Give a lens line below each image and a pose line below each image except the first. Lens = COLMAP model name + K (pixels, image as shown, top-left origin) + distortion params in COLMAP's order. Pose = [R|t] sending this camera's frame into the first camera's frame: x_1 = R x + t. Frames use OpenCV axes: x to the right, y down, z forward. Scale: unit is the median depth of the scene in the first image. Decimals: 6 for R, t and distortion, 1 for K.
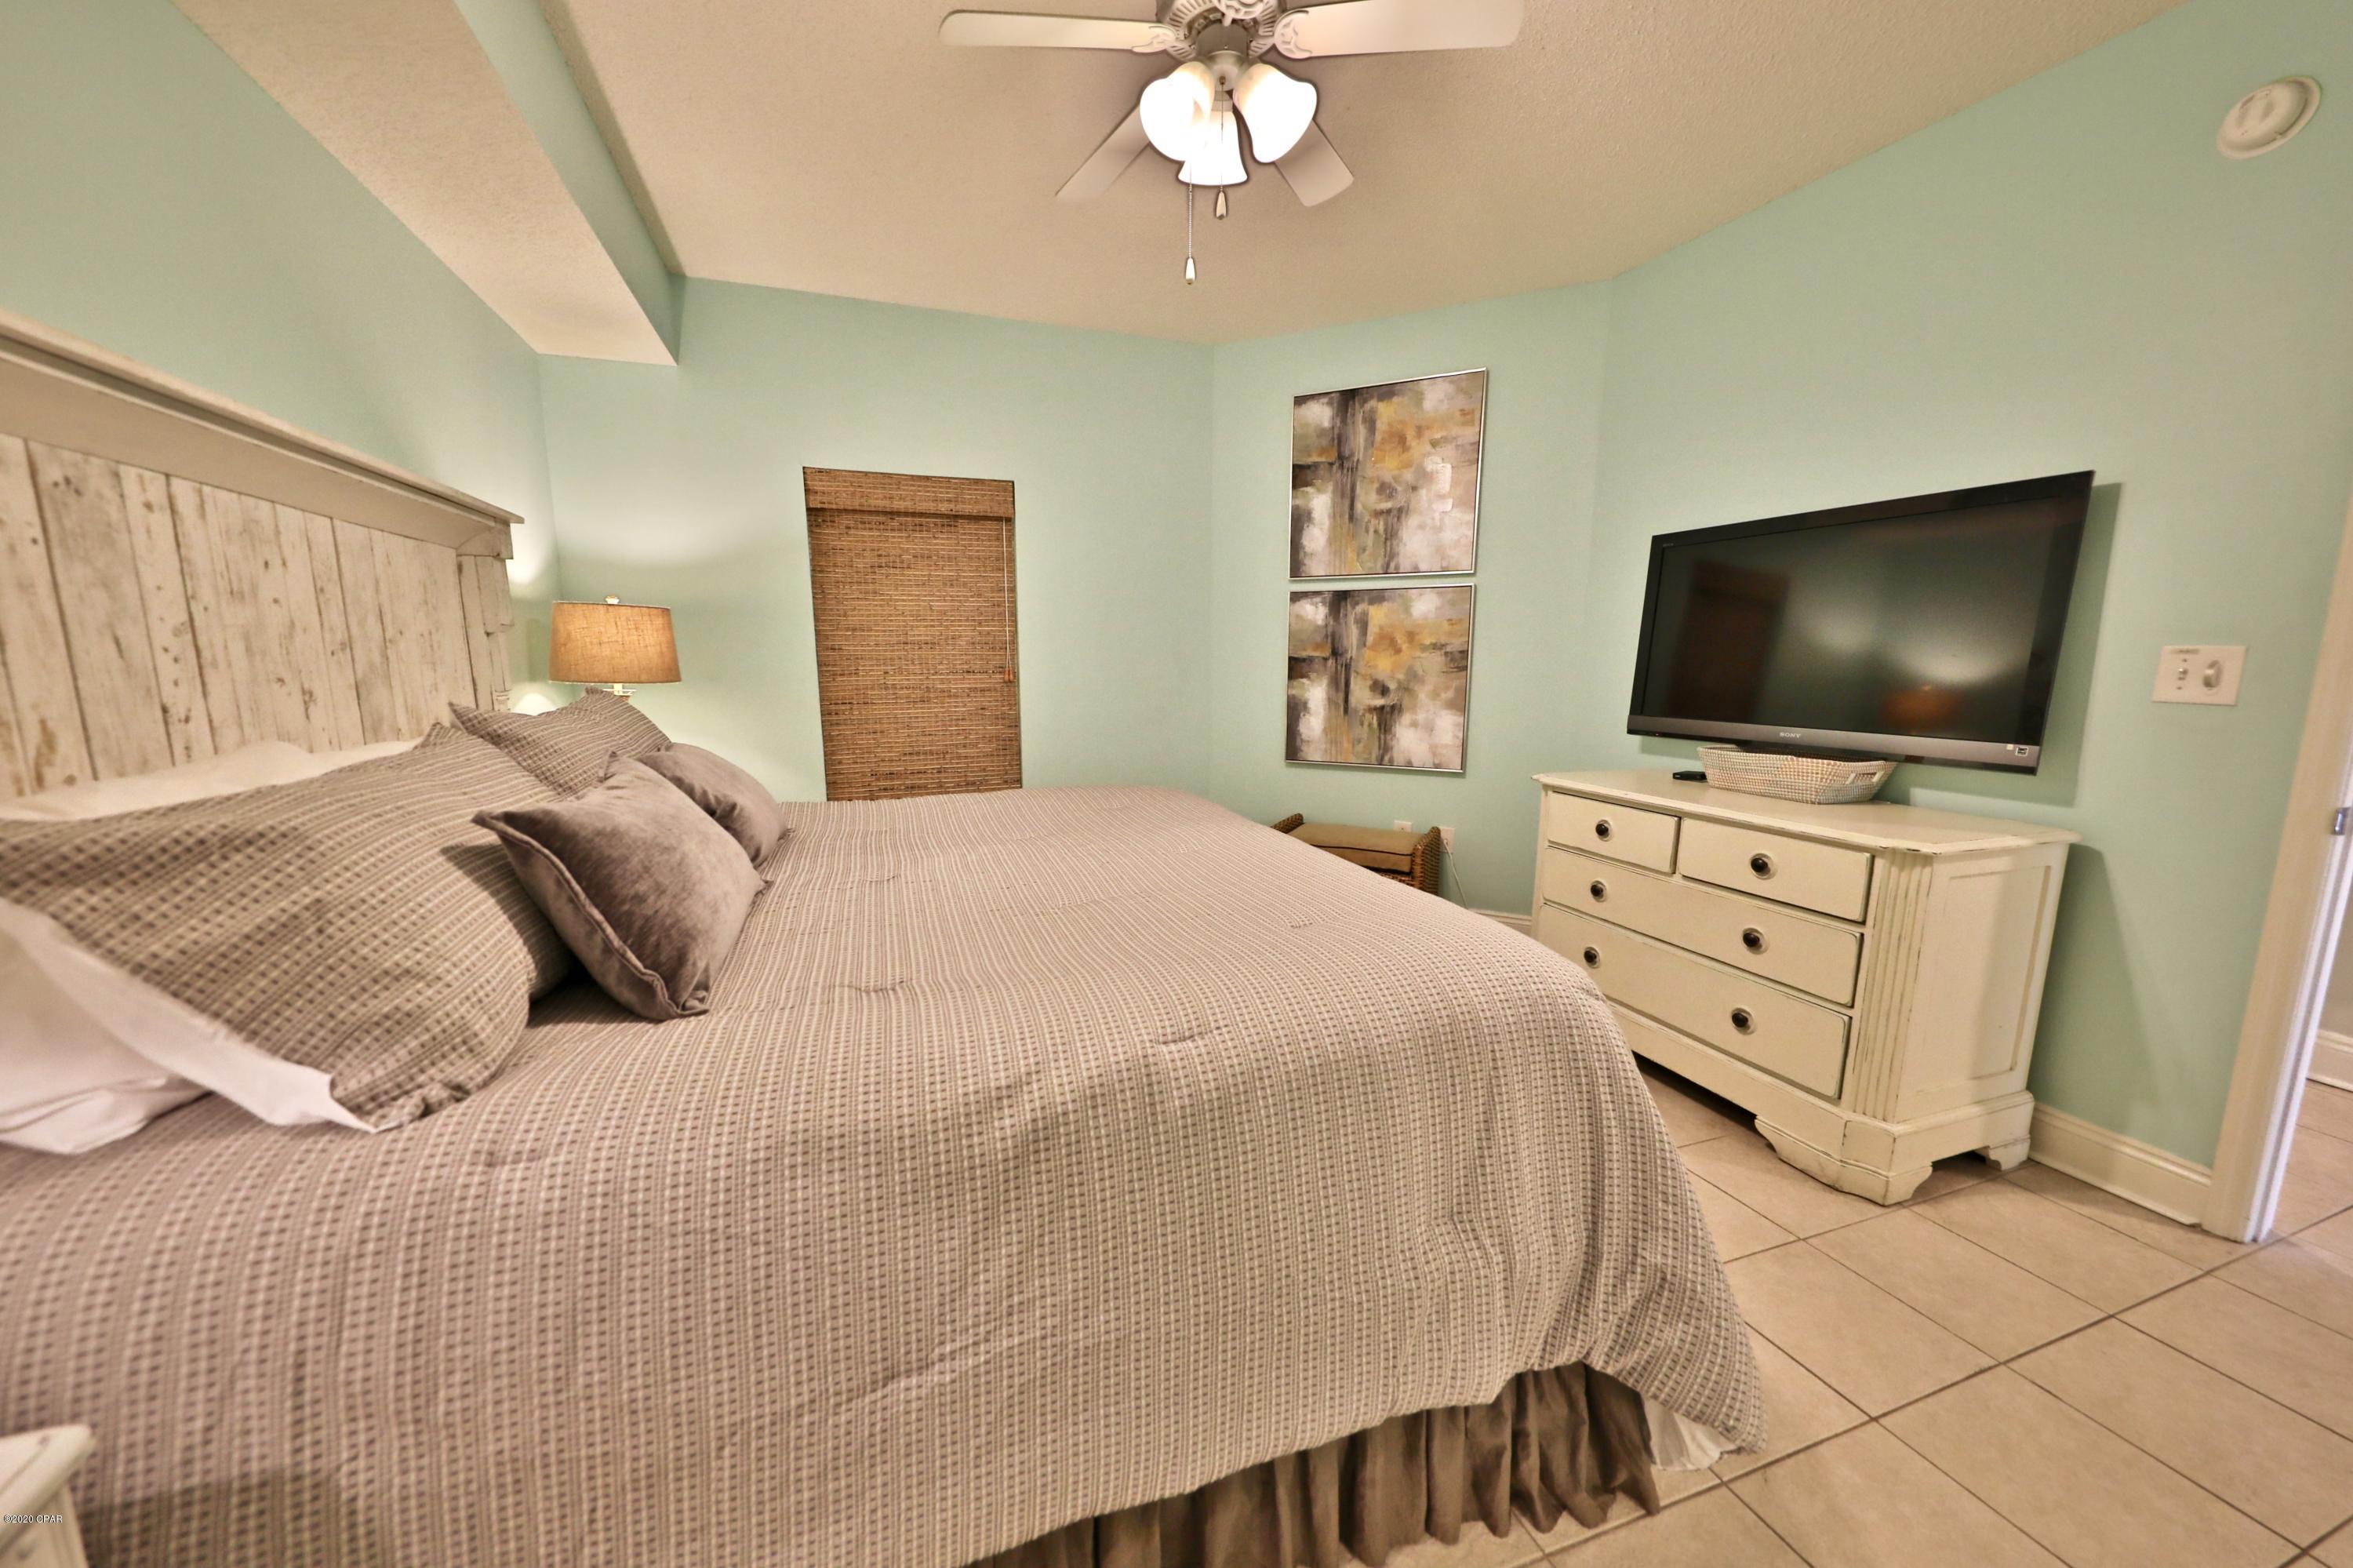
lens RADIAL K [[801.0, 0, 1129.3], [0, 801.0, 783.0], [0, 0, 1]] dist [0.002164, -0.002674]
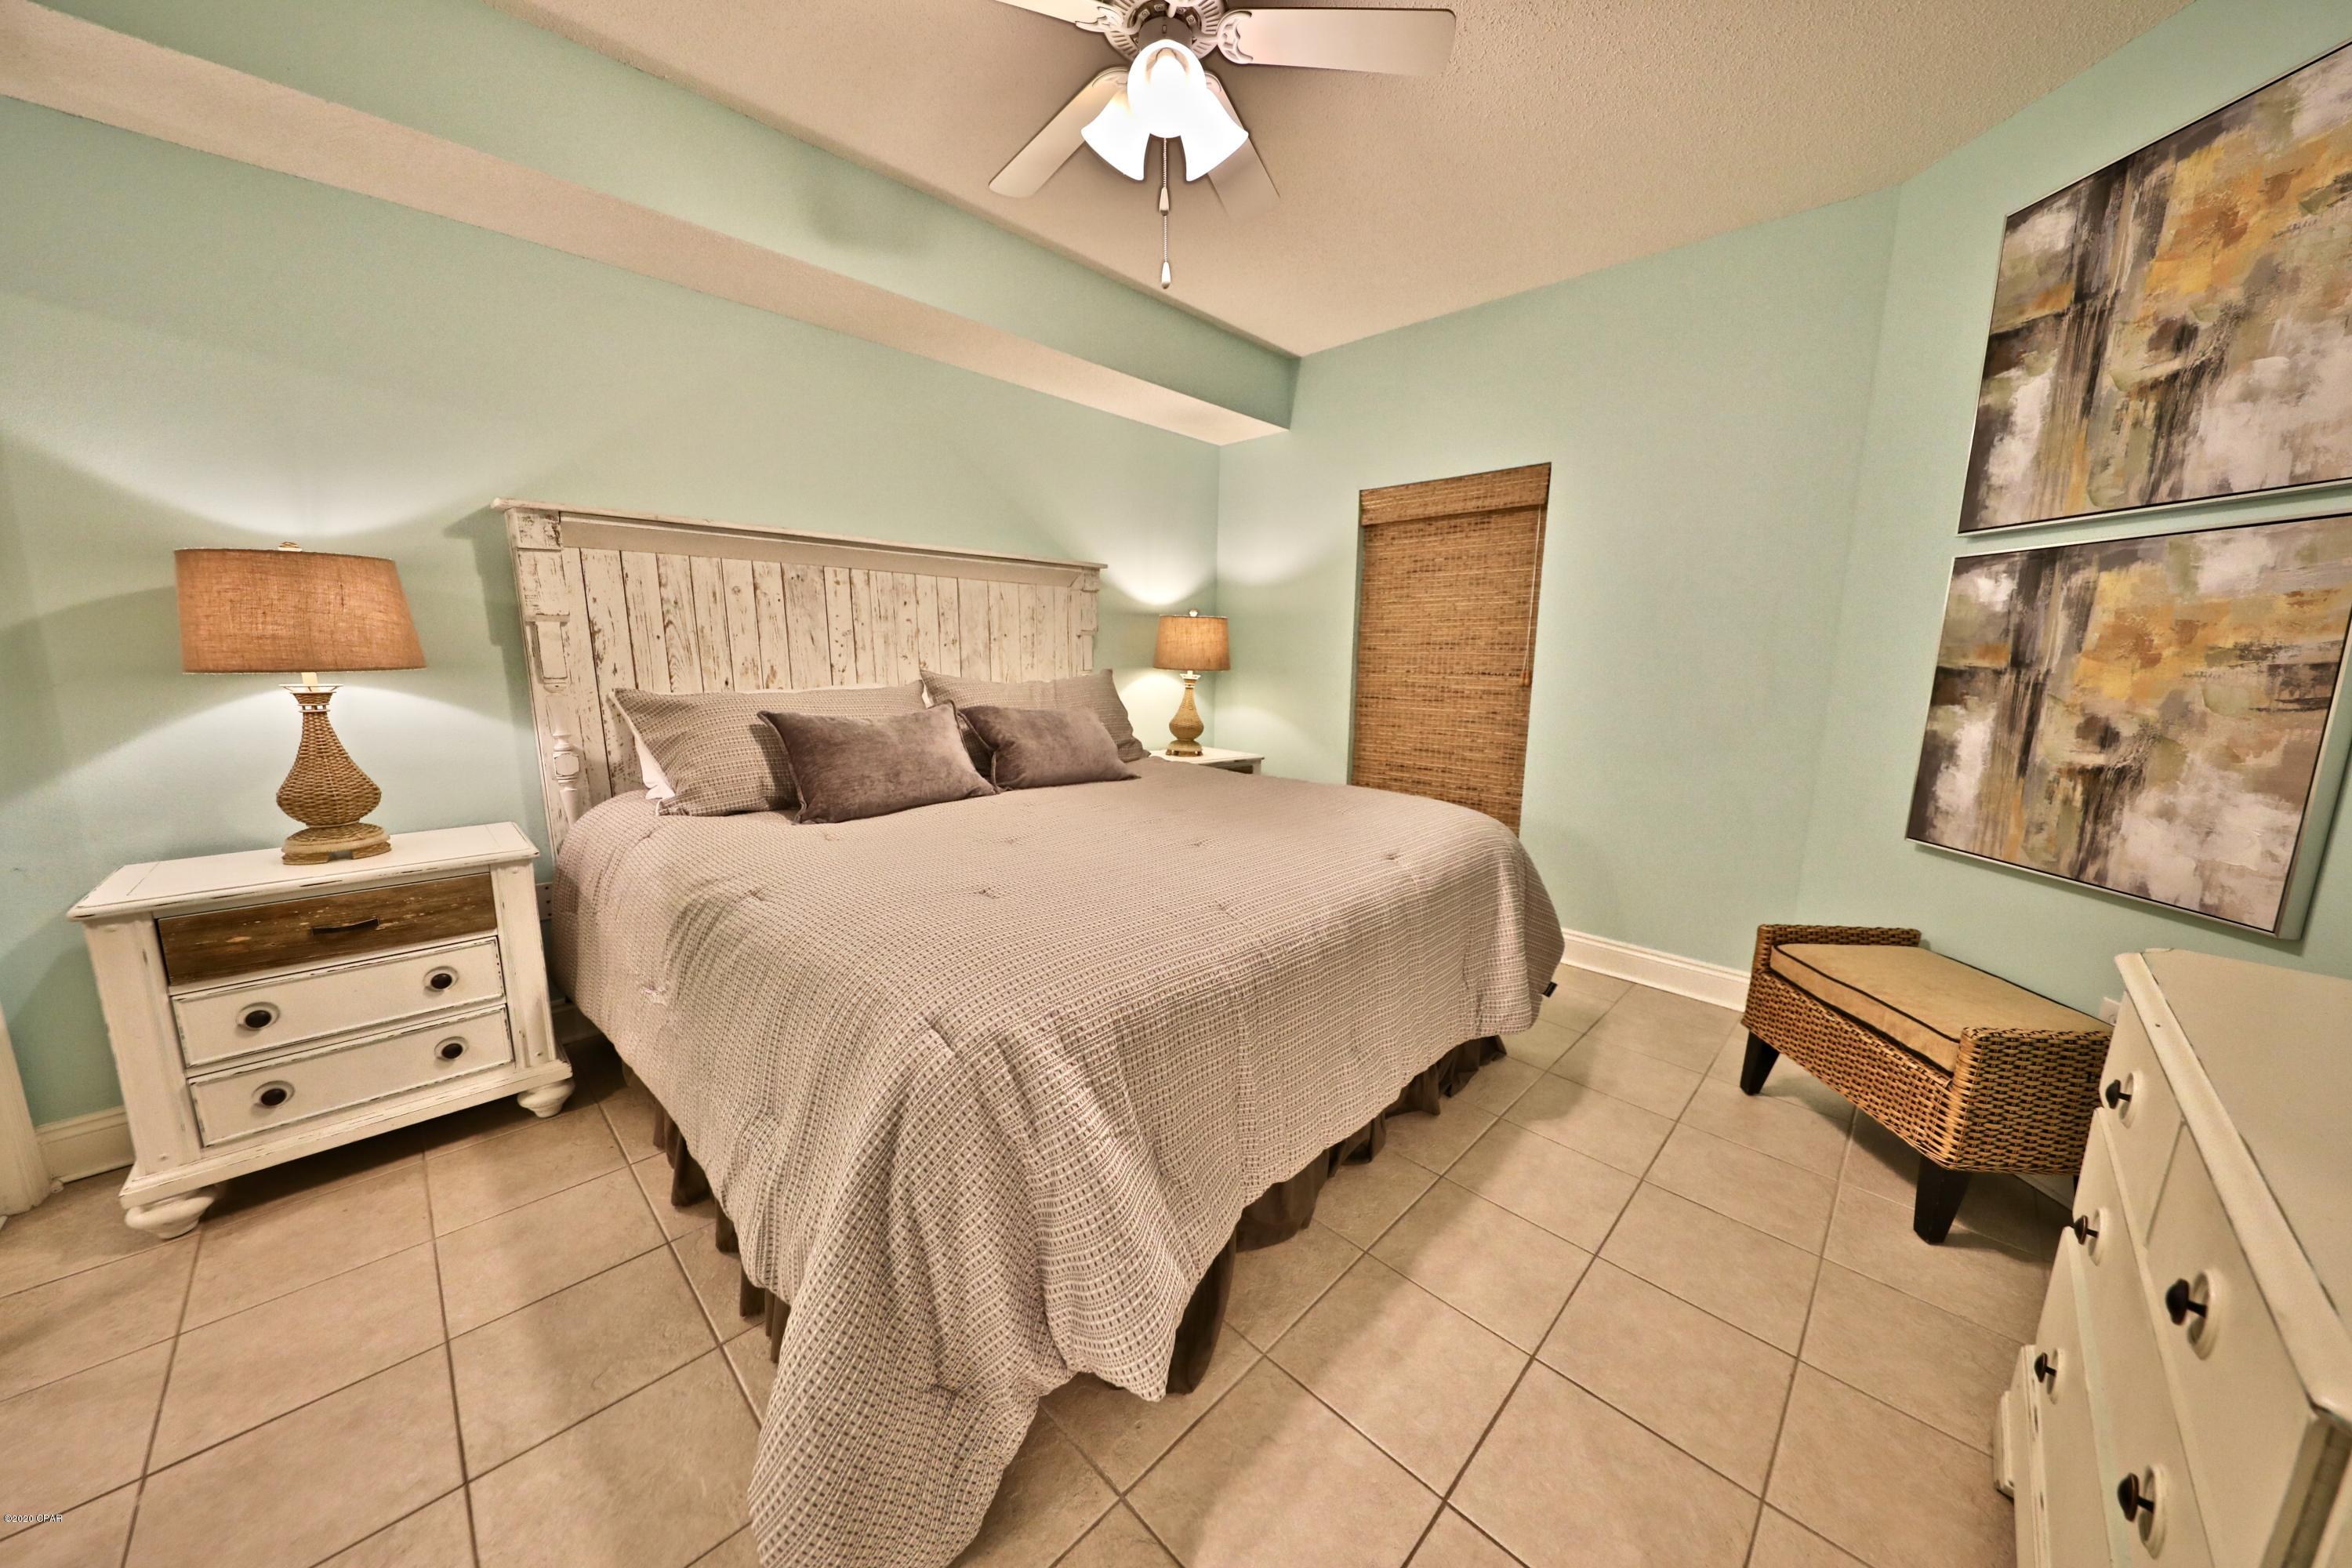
lens RADIAL K [[800.6, 0, 1235.2], [0, 800.6, 779.1], [0, 0, 1]] dist [0.002164, -0.002674]
pose [[0.485912, 0.146096, -0.861711, 0.503073], [-0.156203, 0.984573, 0.078845, -0.044594], [0.859936, 0.096290, 0.501237, 0.281481]]
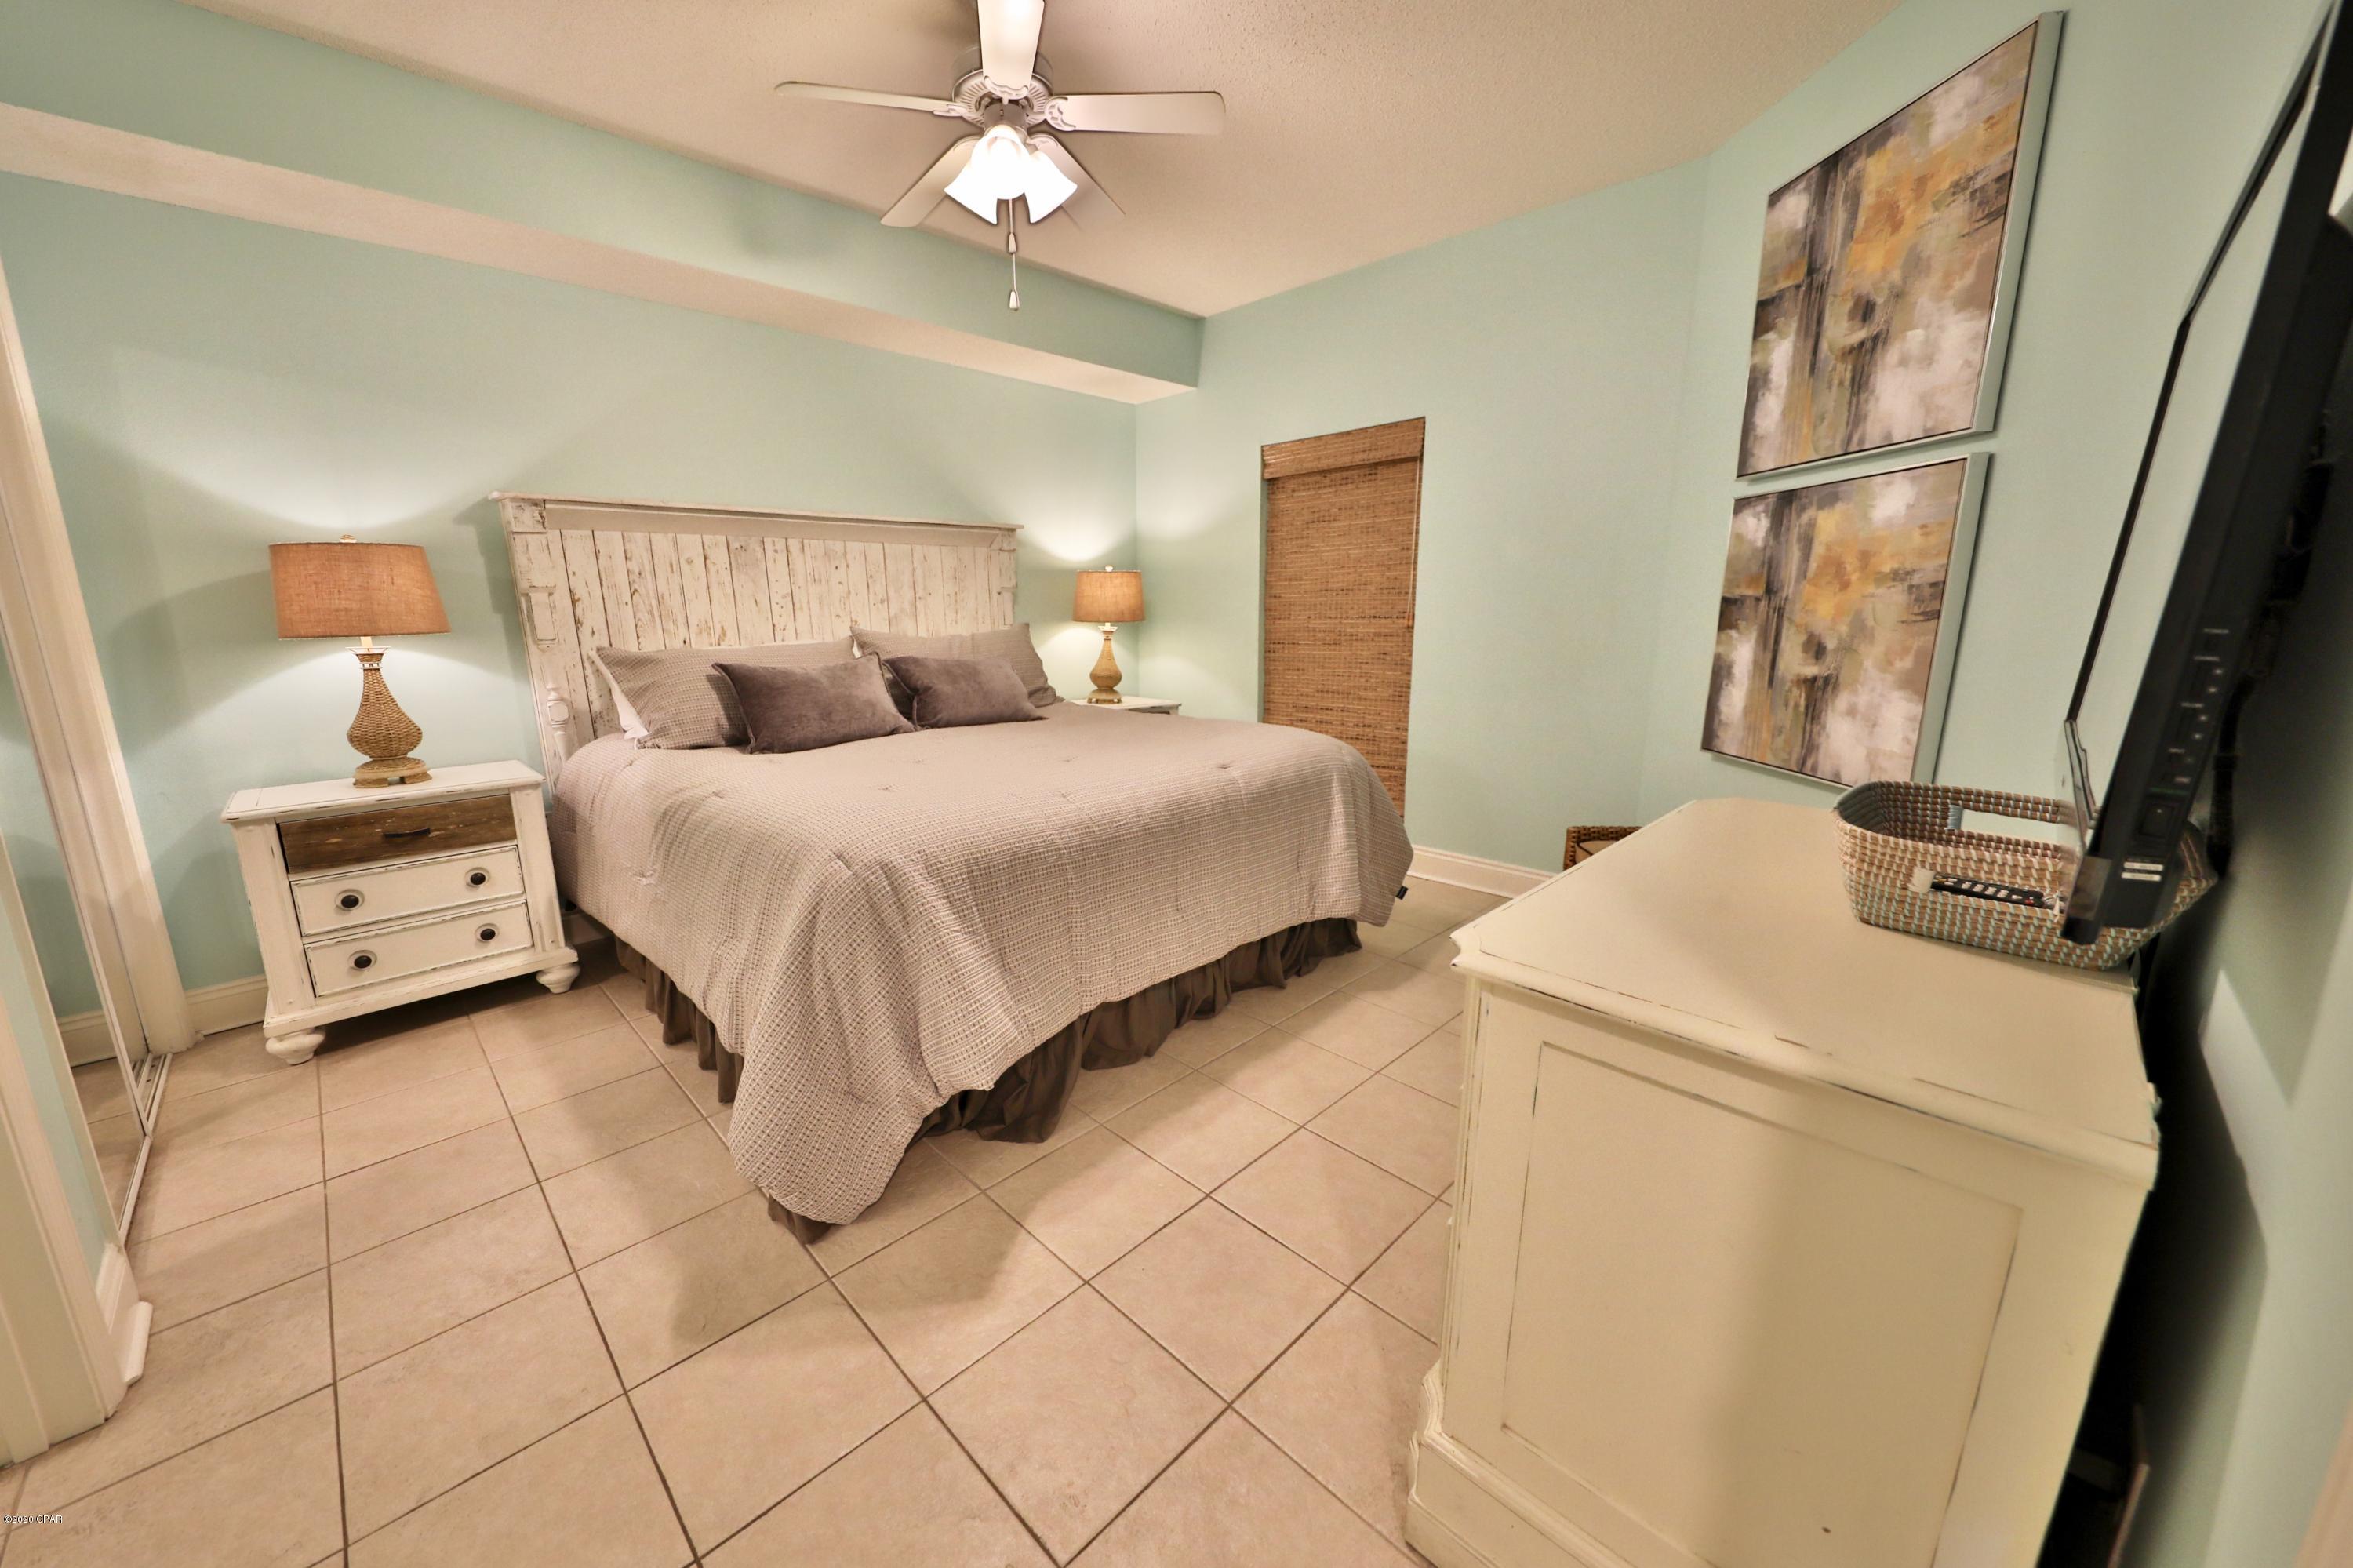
lens RADIAL K [[883.6, 0, 1191.8], [0, 883.6, 778.4], [0, 0, 1]] dist [0.003046, -0.001064]
pose [[0.454303, 0.164781, -0.875475, 0.721468], [-0.130939, 0.984422, 0.117340, -0.038654], [0.881172, 0.061326, 0.468802, 0.283342]]
